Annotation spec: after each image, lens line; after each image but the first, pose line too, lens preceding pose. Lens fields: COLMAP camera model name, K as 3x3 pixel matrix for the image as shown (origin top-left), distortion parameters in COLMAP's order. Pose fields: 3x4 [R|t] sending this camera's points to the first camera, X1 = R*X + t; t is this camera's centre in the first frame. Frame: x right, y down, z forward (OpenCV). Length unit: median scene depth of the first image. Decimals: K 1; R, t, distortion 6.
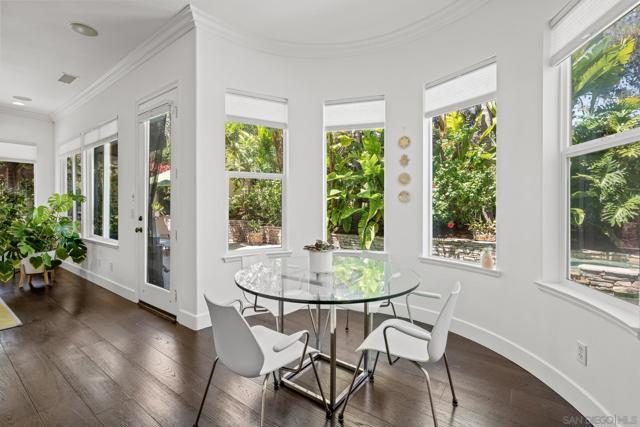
lens RADIAL K [[286.8, 0, 320.3], [0, 286.8, 211.4], [0, 0, 1]] dist [0.000039, 0.000085]
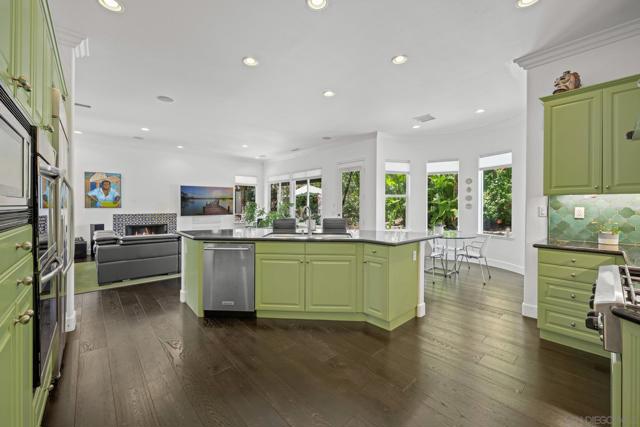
lens RADIAL K [[256.4, 0, 318.6], [0, 256.4, 209.2], [0, 0, 1]] dist [-0.009878, -0.000178]
pose [[0.976774, 0.005267, -0.214207, -0.353604], [-0.006751, 0.999958, -0.006196, -0.009364], [0.214165, 0.007499, 0.976769, -0.990927]]
